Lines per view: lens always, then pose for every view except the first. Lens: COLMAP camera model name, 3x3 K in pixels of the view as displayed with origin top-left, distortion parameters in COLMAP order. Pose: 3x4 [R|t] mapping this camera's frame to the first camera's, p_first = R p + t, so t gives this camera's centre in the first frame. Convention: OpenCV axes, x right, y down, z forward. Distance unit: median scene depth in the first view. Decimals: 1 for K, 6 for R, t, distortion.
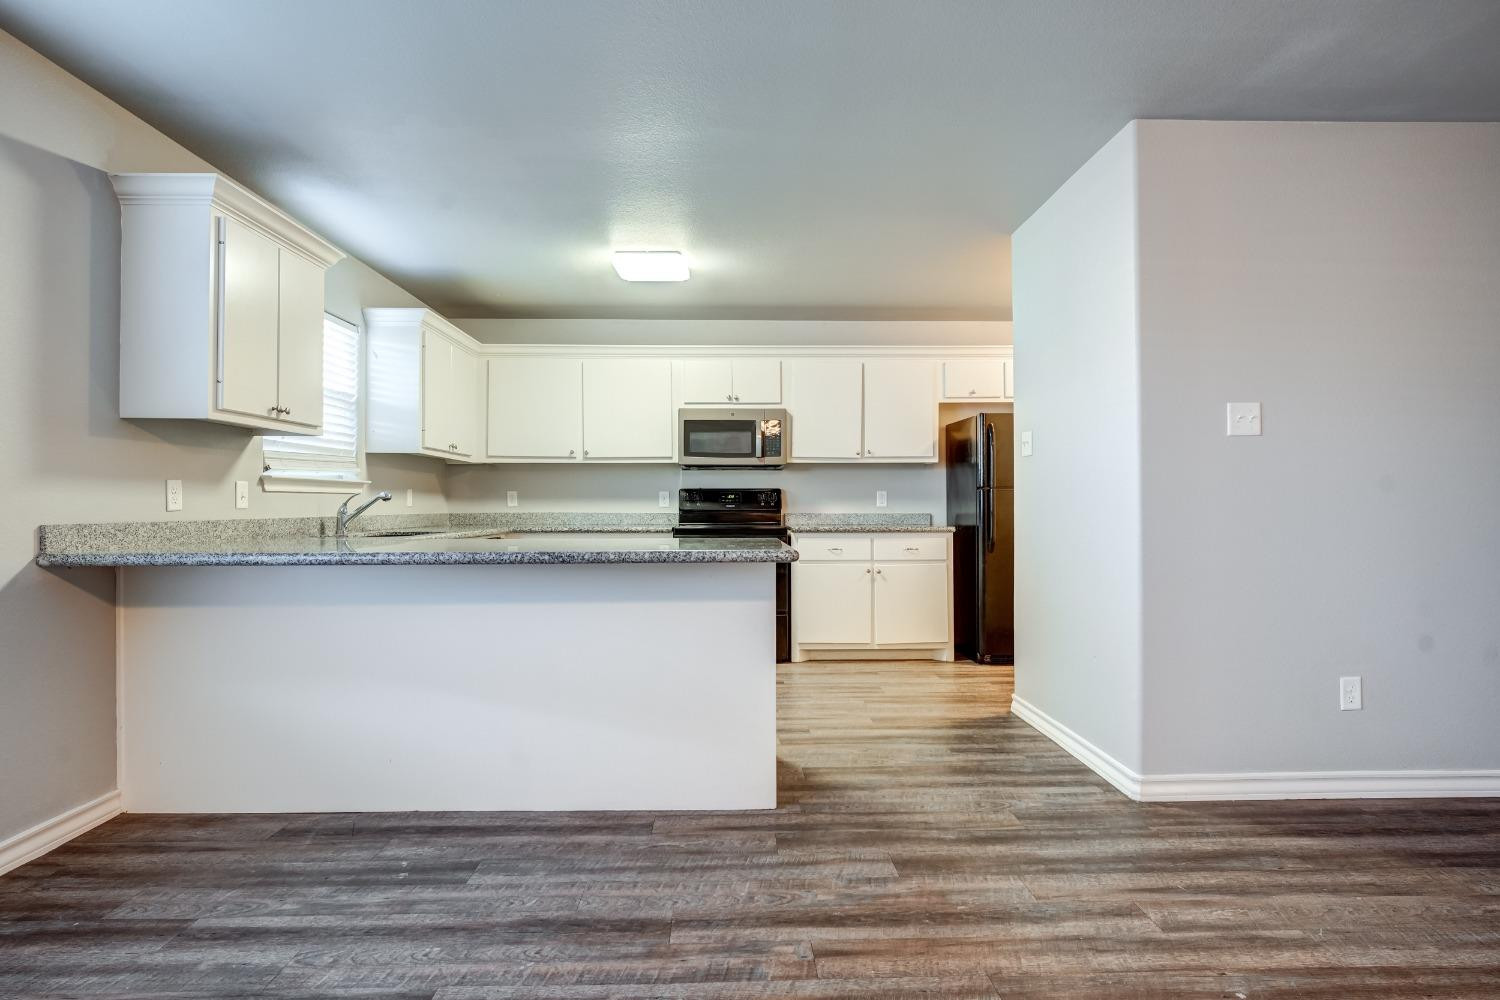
lens RADIAL K [[766.8, 0, 763.9], [0, 766.8, 497.6], [0, 0, 1]] dist [-0.006546, -0.000829]
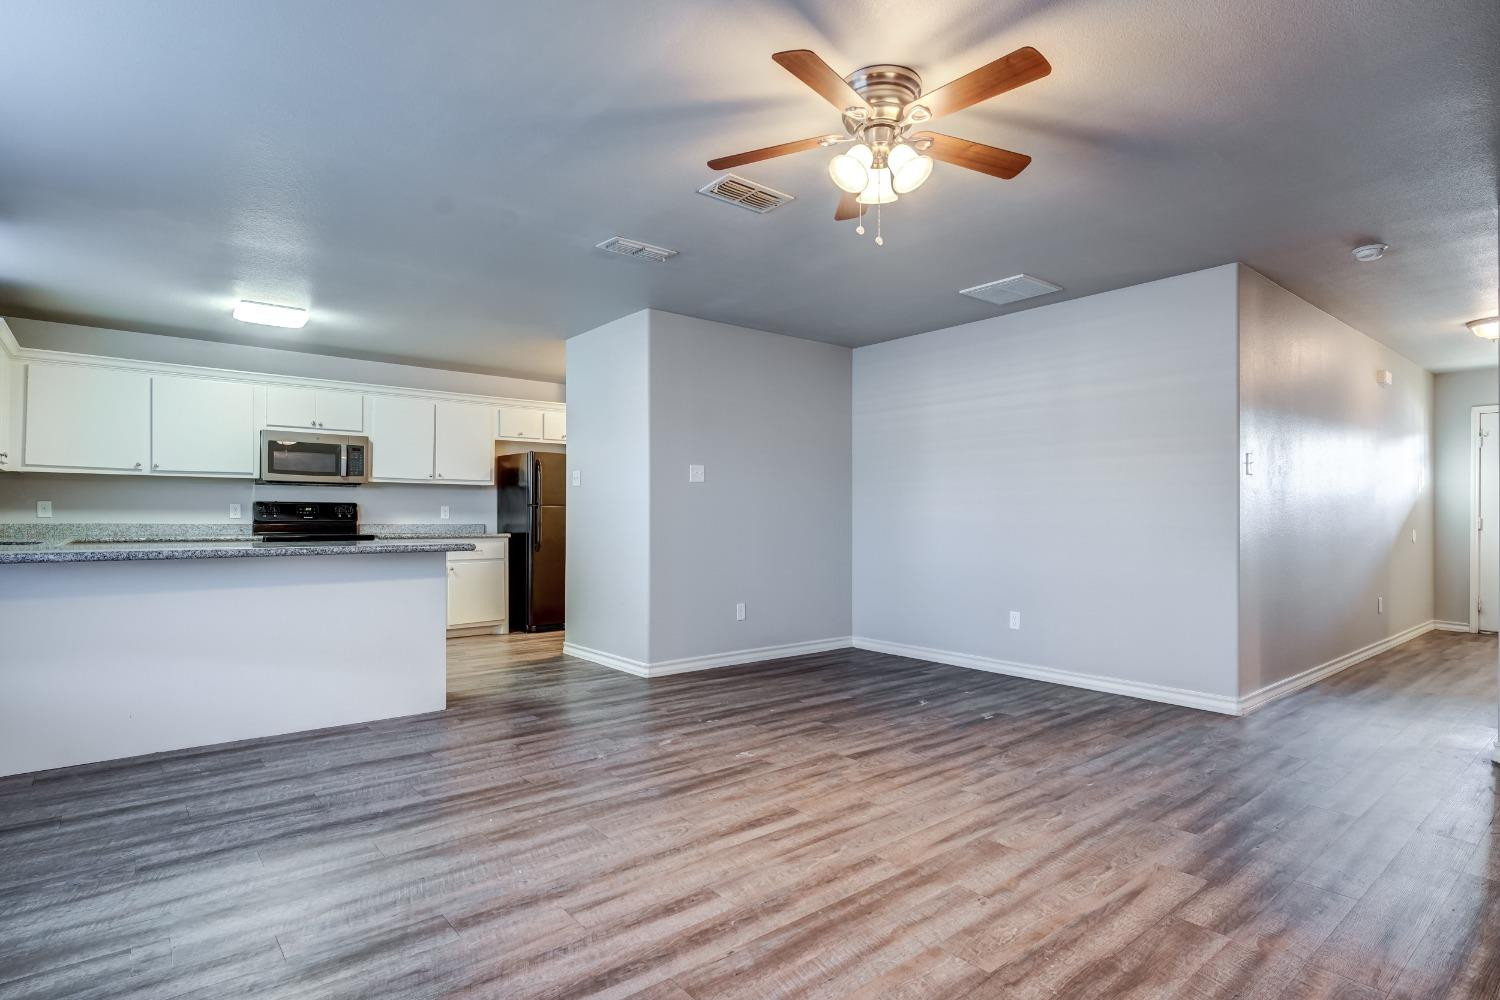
lens RADIAL K [[748.3, 0, 742.4], [0, 748.3, 512.3], [0, 0, 1]] dist [-0.002858, -0.000796]
pose [[0.800945, 0.008506, 0.598677, -0.251124], [-0.009174, 0.999956, -0.001934, -0.000986], [-0.598667, -0.003944, 0.800988, -0.355383]]
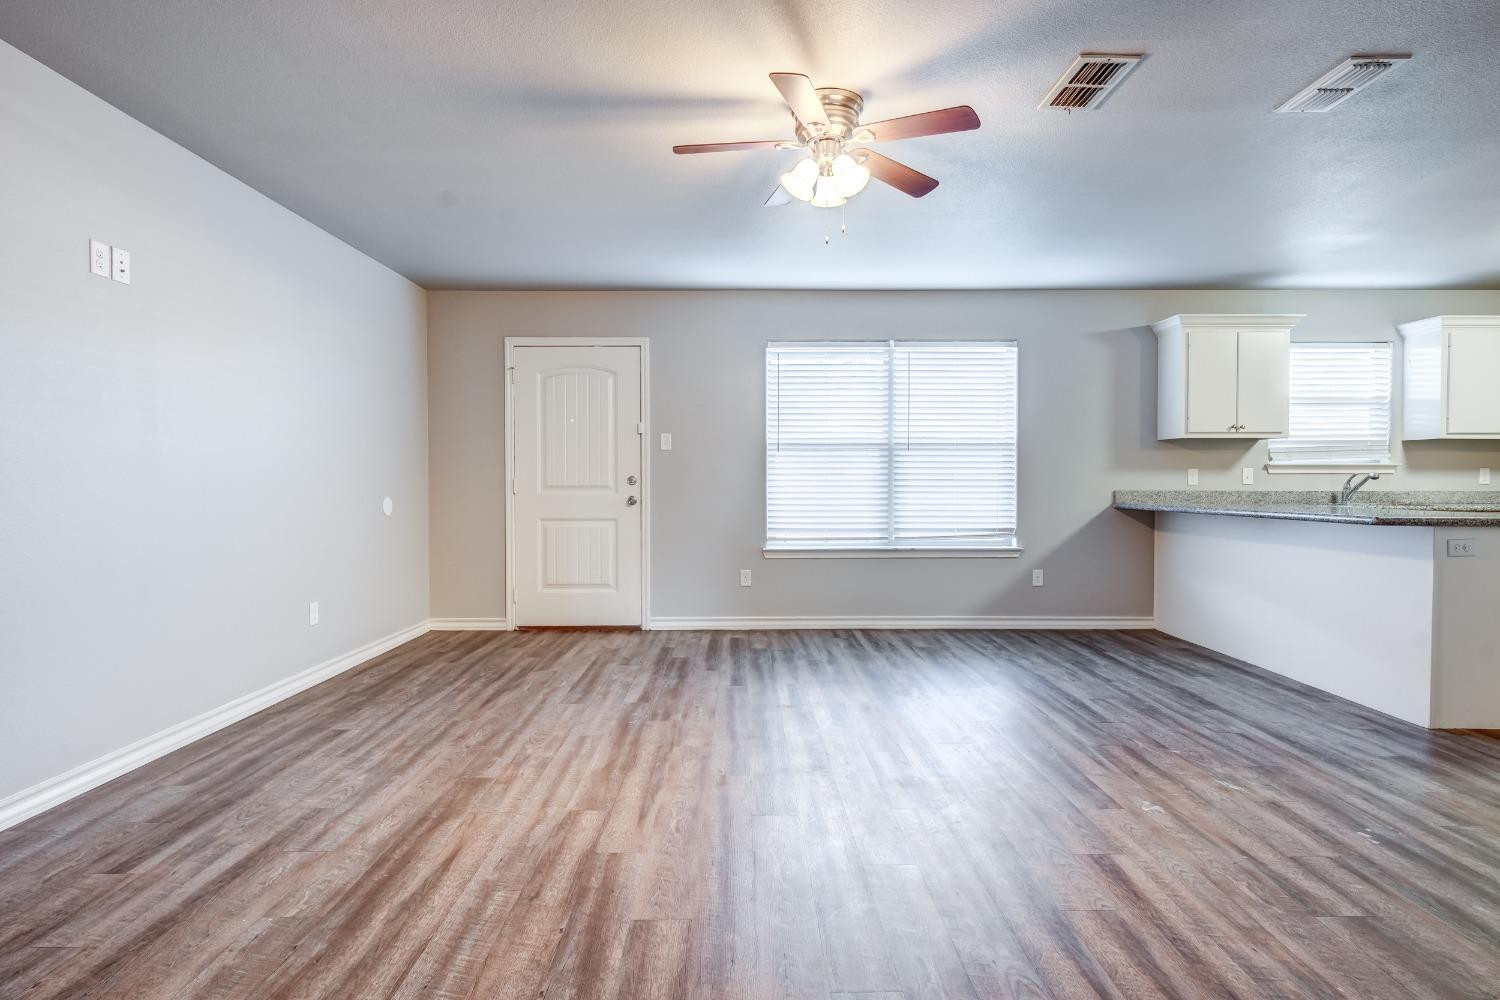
lens RADIAL K [[758.6, 0, 755.2], [0, 758.6, 499.3], [0, 0, 1]] dist [-0.003988, -0.000698]
pose [[-0.010022, 0.026180, -0.999607, 0.743861], [0.007837, 0.999629, 0.026102, -0.003538], [0.999919, -0.007572, -0.010224, -0.045992]]
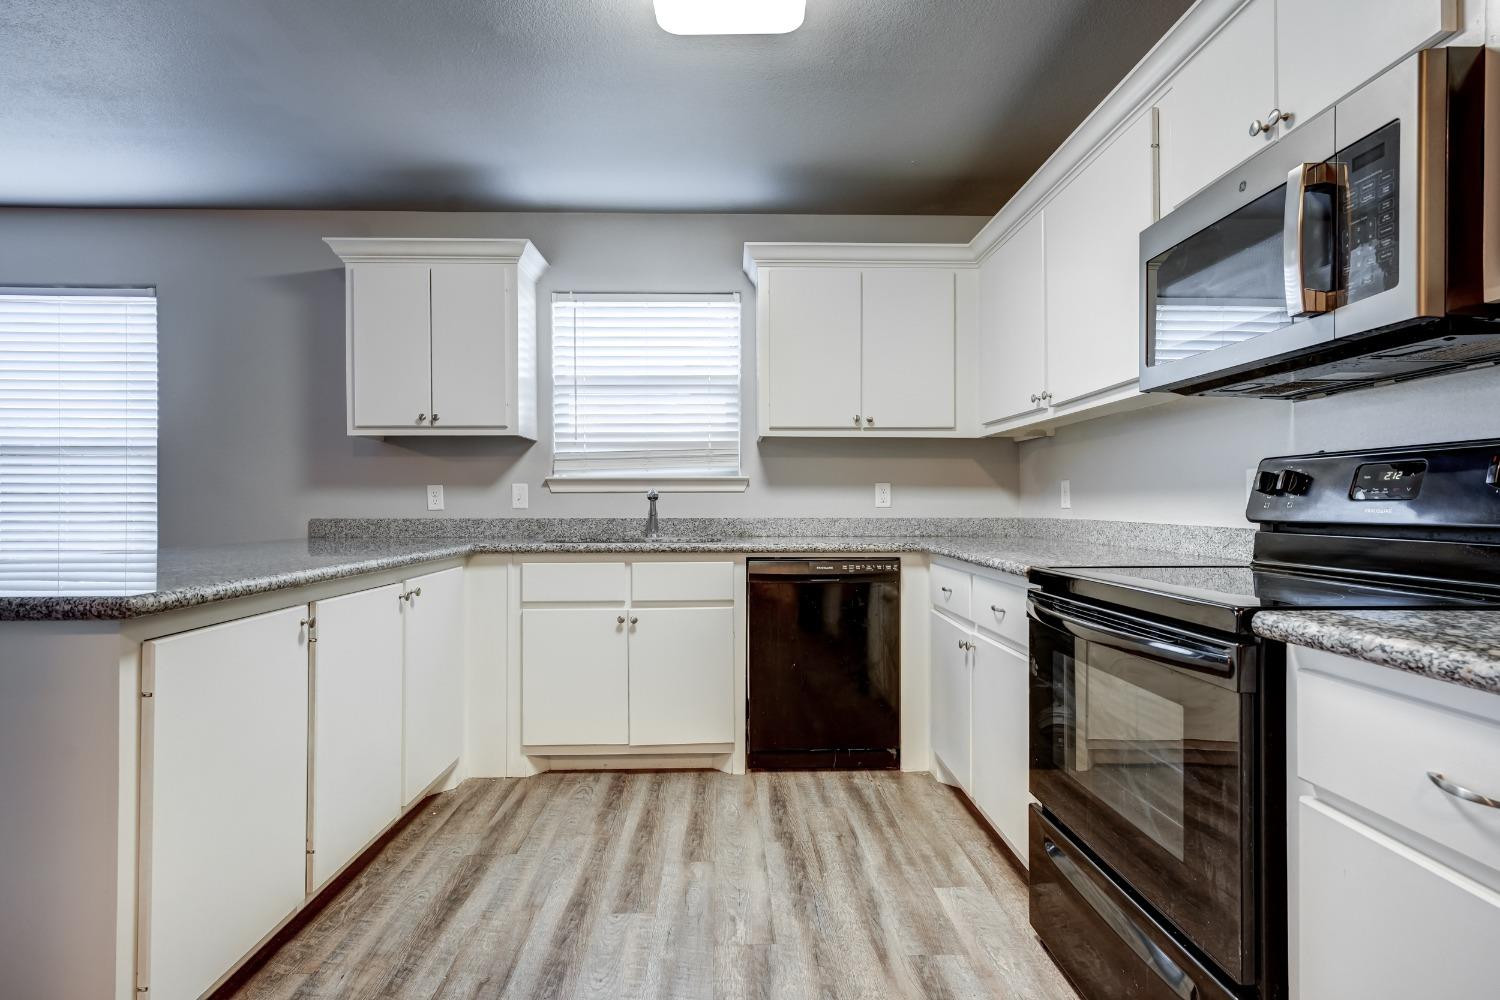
lens RADIAL K [[766.7, 0, 734.2], [0, 766.7, 502.4], [0, 0, 1]] dist [0.042026, -0.000066]
pose [[-0.026431, -0.000825, -0.999650, 0.313519], [0.010286, 0.999947, -0.001097, 0.007431], [0.999598, -0.010311, -0.026421, 1.018040]]
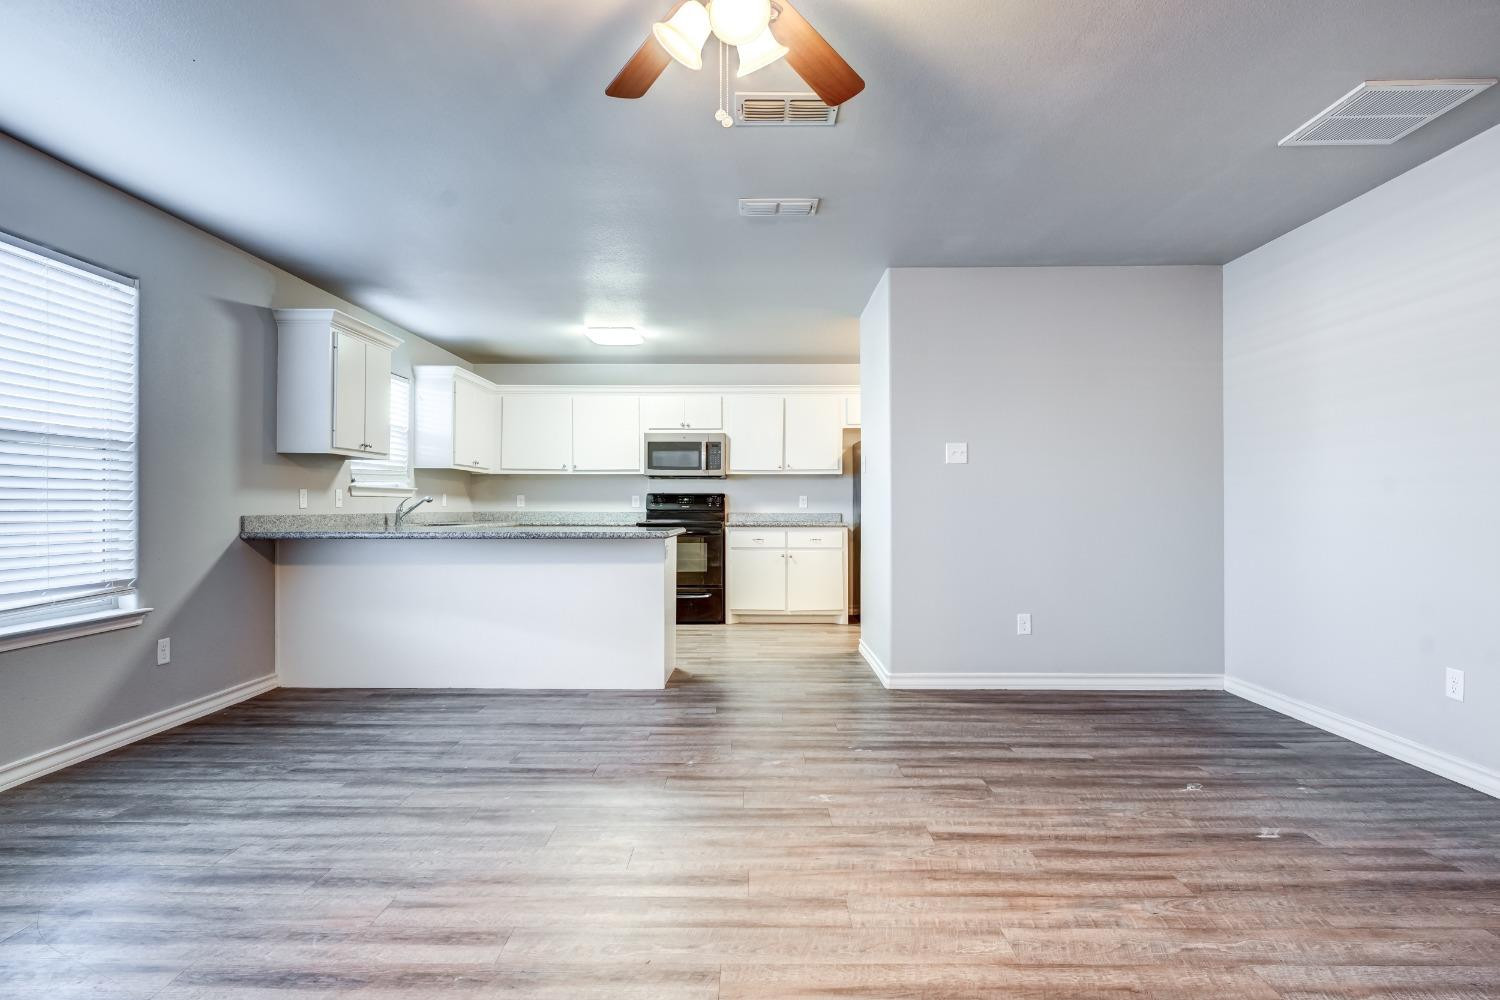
lens RADIAL K [[758.6, 0, 755.2], [0, 758.6, 499.3], [0, 0, 1]] dist [-0.003988, -0.000698]
pose [[0.999223, 0.002242, -0.039349, 0.165125], [-0.002251, 0.999997, -0.000203, -0.002356], [0.039349, 0.000291, 0.999225, -0.375985]]
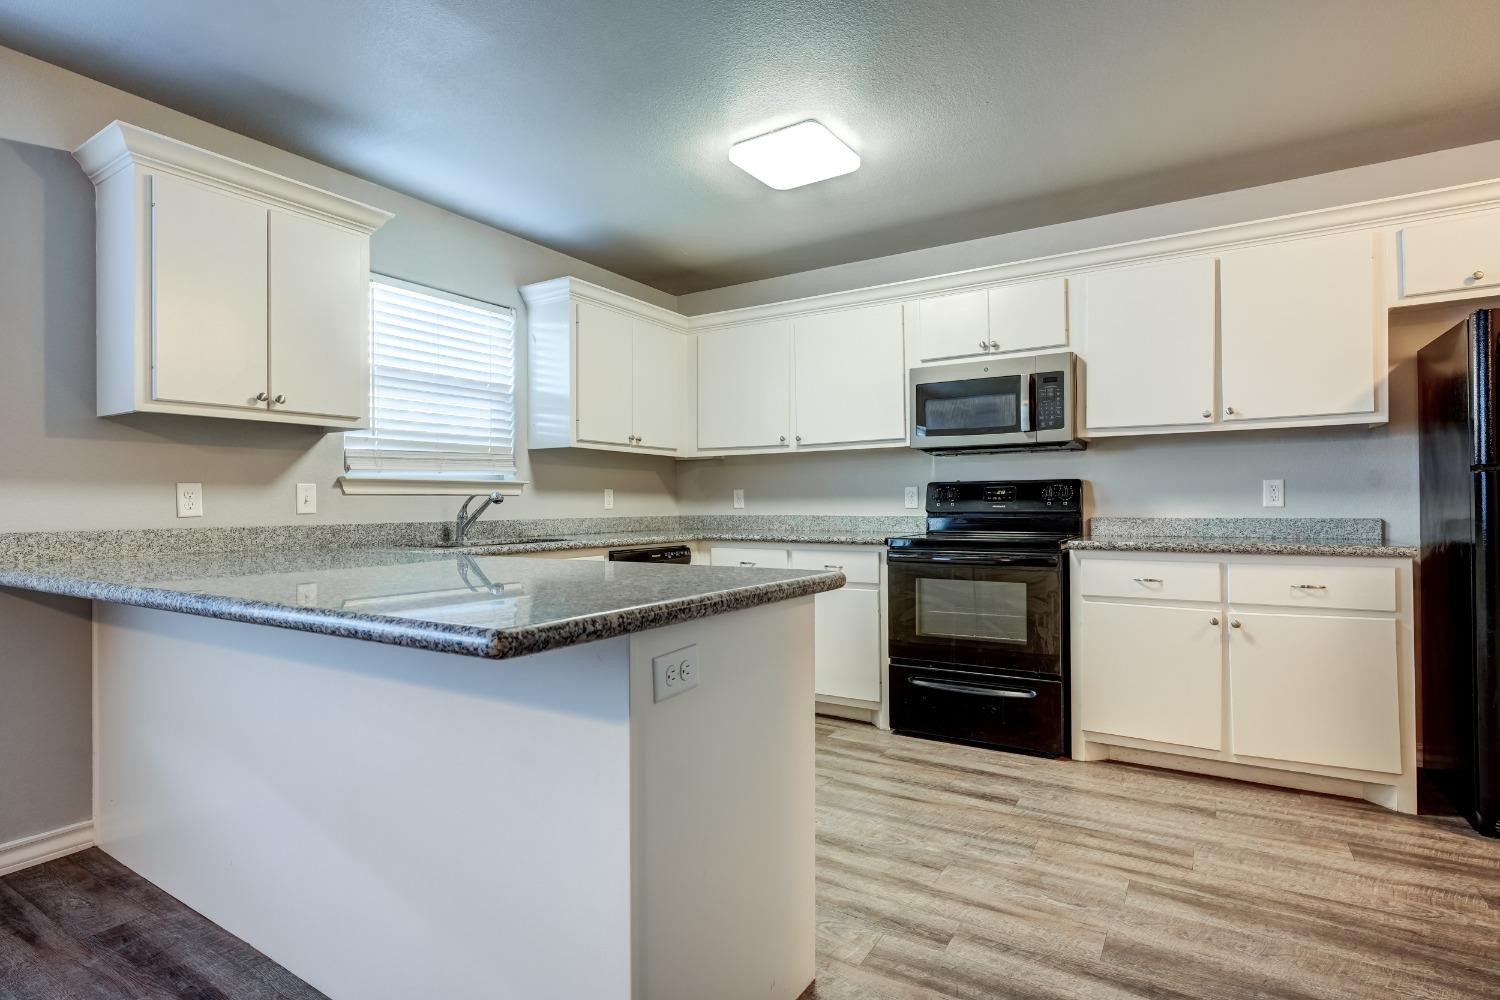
lens RADIAL K [[767.7, 0, 738.3], [0, 767.7, 500.1], [0, 0, 1]] dist [-0.002099, -0.000827]
pose [[0.828595, -0.008387, -0.559785, 0.191785], [0.011386, 0.999933, 0.001872, 0.001925], [0.559732, -0.007925, 0.828636, 0.400483]]
